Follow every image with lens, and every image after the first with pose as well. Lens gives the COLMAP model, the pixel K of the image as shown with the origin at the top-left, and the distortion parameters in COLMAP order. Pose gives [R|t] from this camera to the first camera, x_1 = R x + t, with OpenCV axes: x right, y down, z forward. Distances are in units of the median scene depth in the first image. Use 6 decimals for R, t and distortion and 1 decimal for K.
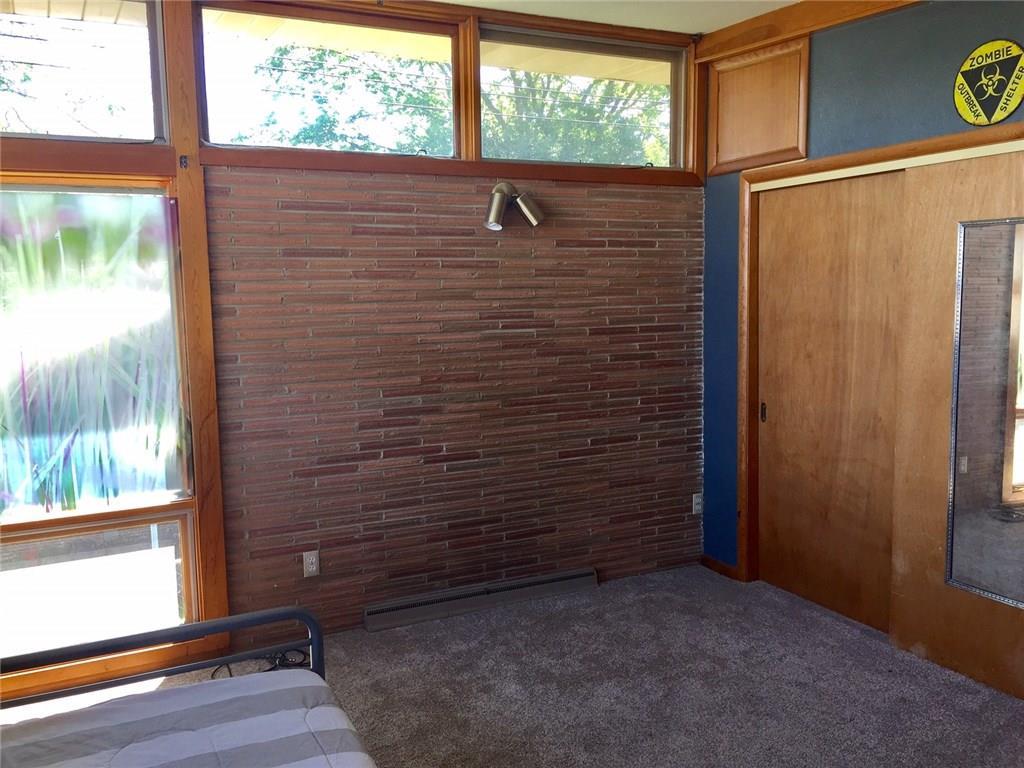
lens RADIAL K [[885.8, 0, 510.6], [0, 885.8, 380.2], [0, 0, 1]] dist [0.087919, -0.111966]
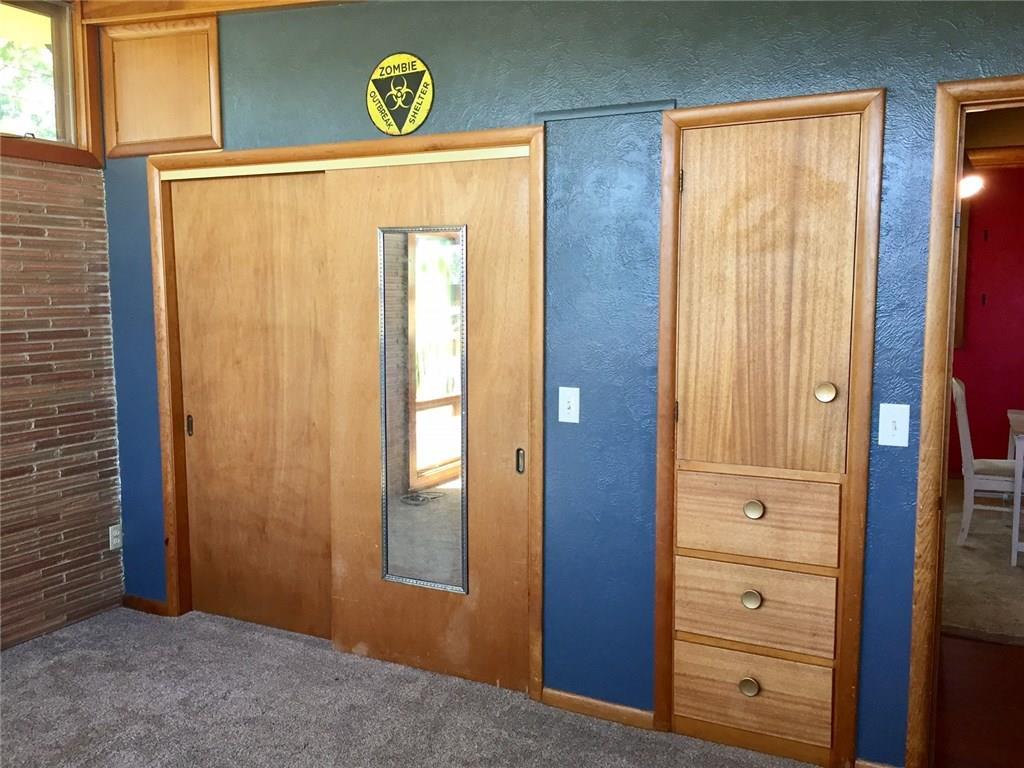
lens RADIAL K [[885.8, 0, 517.7], [0, 885.8, 377.1], [0, 0, 1]] dist [0.087919, -0.111966]
pose [[0.796815, -0.046904, 0.602400, 0.003949], [0.050518, 0.998663, 0.010936, -0.006521], [-0.602107, 0.021718, 0.798120, 0.076875]]
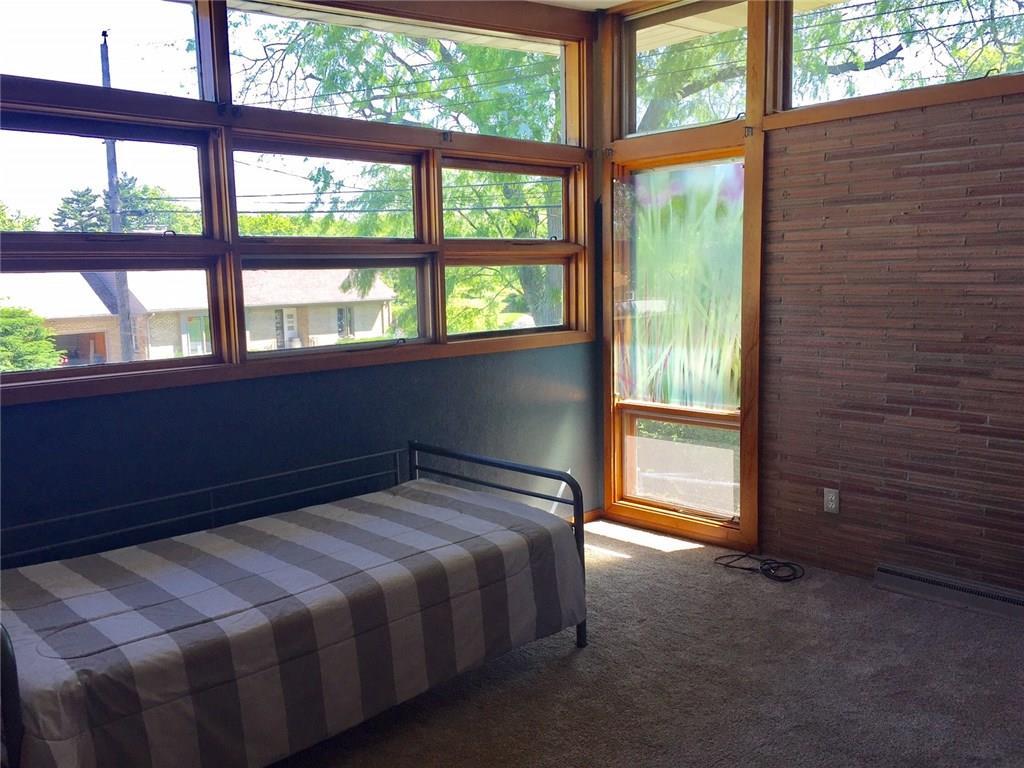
lens RADIAL K [[885.8, 0, 512.8], [0, 885.8, 385.6], [0, 0, 1]] dist [0.087919, -0.111966]
pose [[0.303649, 0.140172, -0.942417, 0.656674], [-0.081231, 0.989326, 0.120977, -0.025855], [0.949315, 0.039818, 0.311794, 0.321169]]
